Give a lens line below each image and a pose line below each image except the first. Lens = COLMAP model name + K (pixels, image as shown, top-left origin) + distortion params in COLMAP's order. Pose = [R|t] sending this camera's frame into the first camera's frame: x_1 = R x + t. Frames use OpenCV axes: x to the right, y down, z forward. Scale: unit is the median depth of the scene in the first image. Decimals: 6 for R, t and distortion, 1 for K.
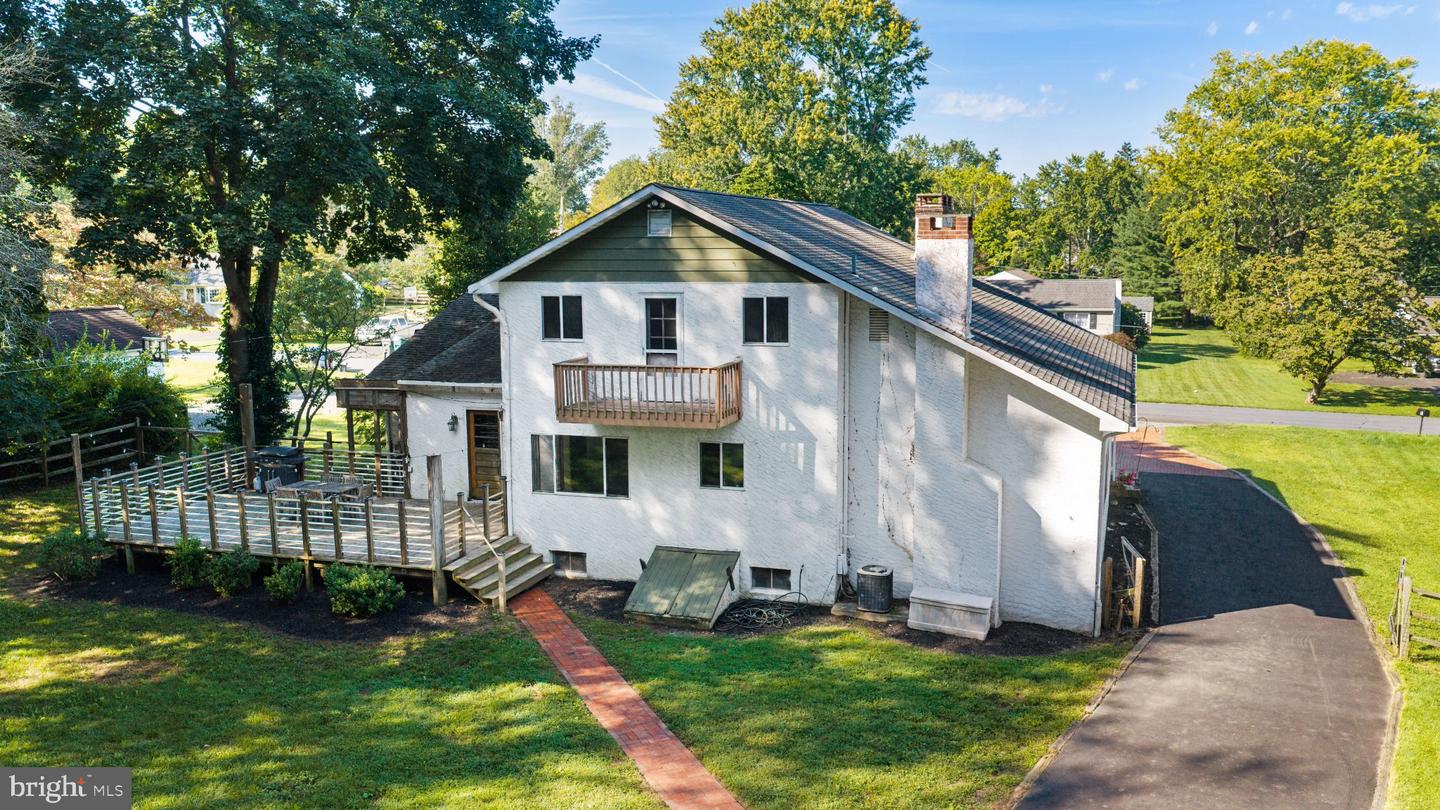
lens RADIAL K [[1215.8, 0, 720.3], [0, 1215.8, 406.1], [0, 0, 1]] dist [0.012021, -0.017652]
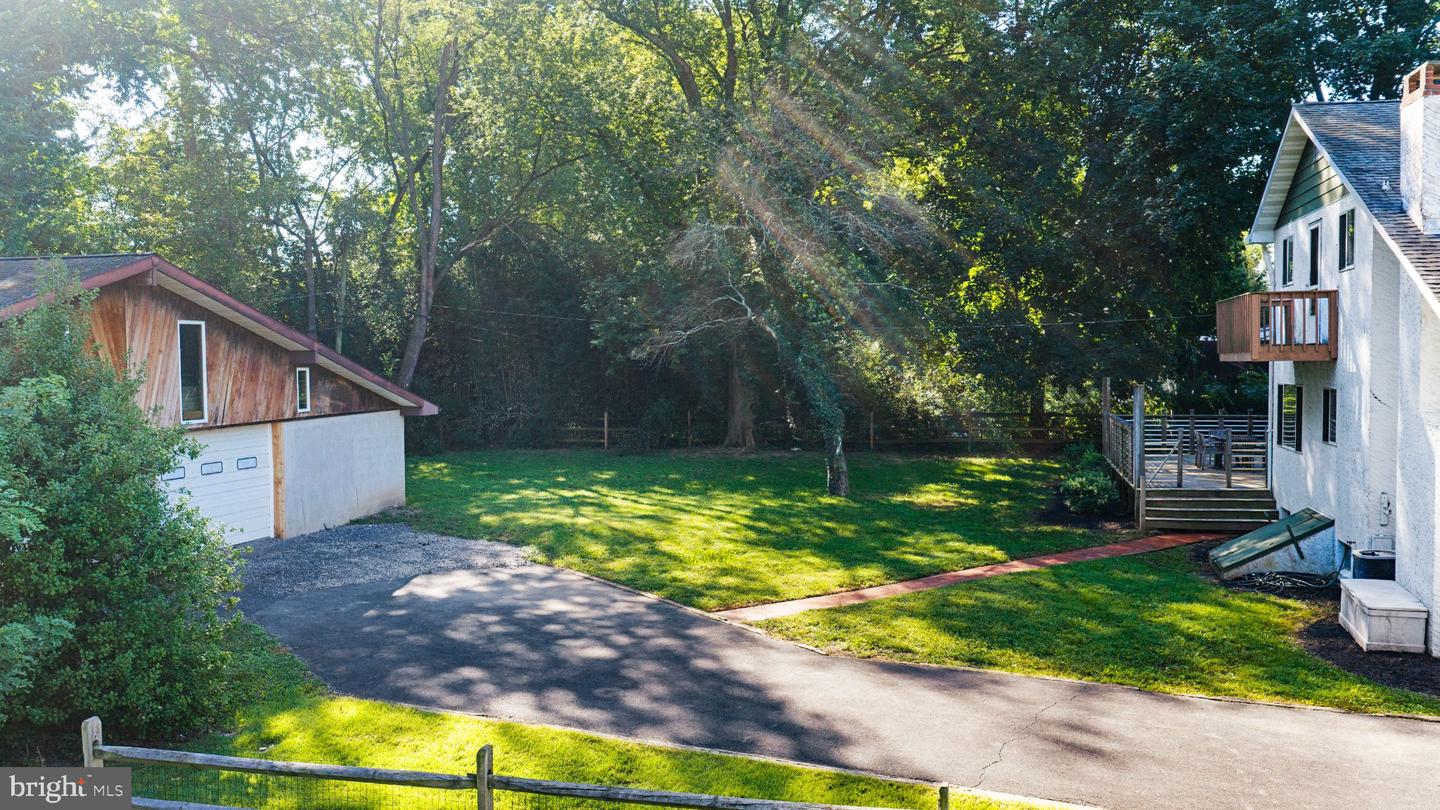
lens RADIAL K [[1215.8, 0, 731.2], [0, 1215.8, 407.4], [0, 0, 1]] dist [0.012021, -0.017652]
pose [[0.088862, 0.043239, -0.995105, 0.987685], [-0.125935, 0.991527, 0.031838, 0.082034], [0.988051, 0.122490, 0.093554, 0.602087]]
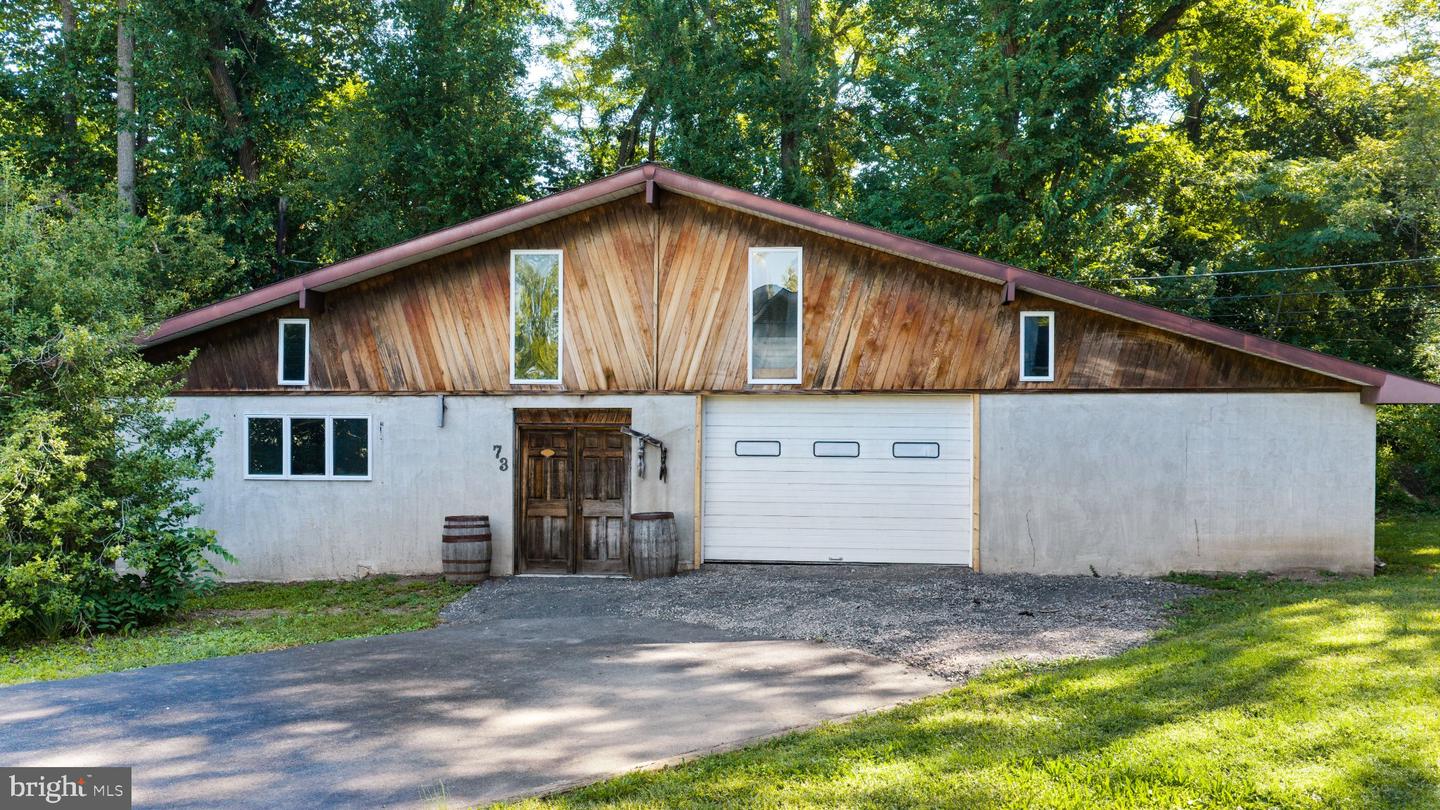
lens RADIAL K [[1215.8, 0, 719.2], [0, 1215.8, 401.9], [0, 0, 1]] dist [0.012021, -0.017652]
pose [[-0.979320, -0.003040, -0.202294, -0.000089], [-0.030209, 0.990875, 0.131352, 0.098698], [0.200049, 0.134747, -0.970476, 1.041871]]
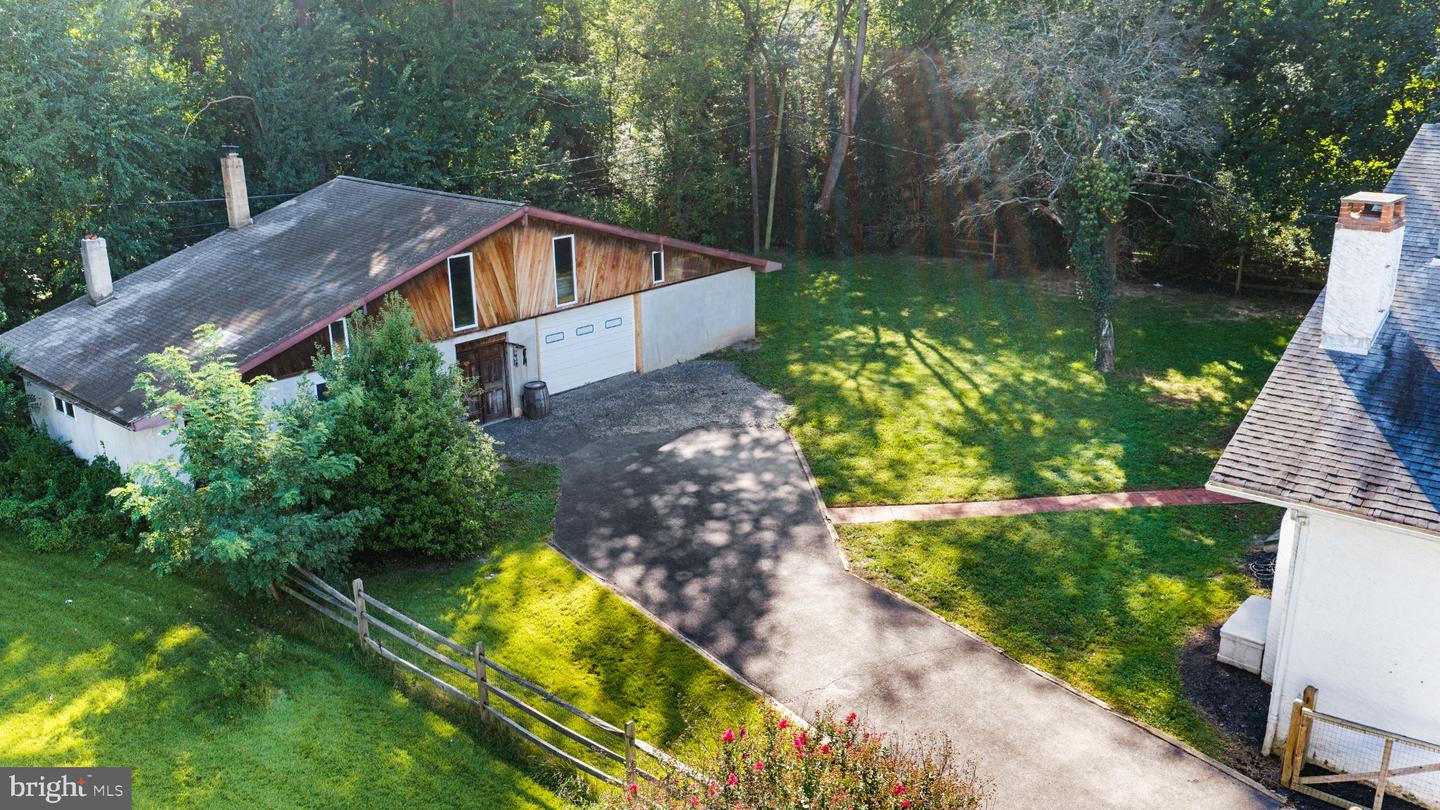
lens RADIAL K [[1215.8, 0, 722.1], [0, 1215.8, 402.1], [0, 0, 1]] dist [0.012021, -0.017652]
pose [[-0.401971, 0.279875, -0.871831, 1.226816], [-0.109279, 0.930673, 0.349149, -0.295260], [0.909108, 0.235621, -0.343519, 1.024358]]
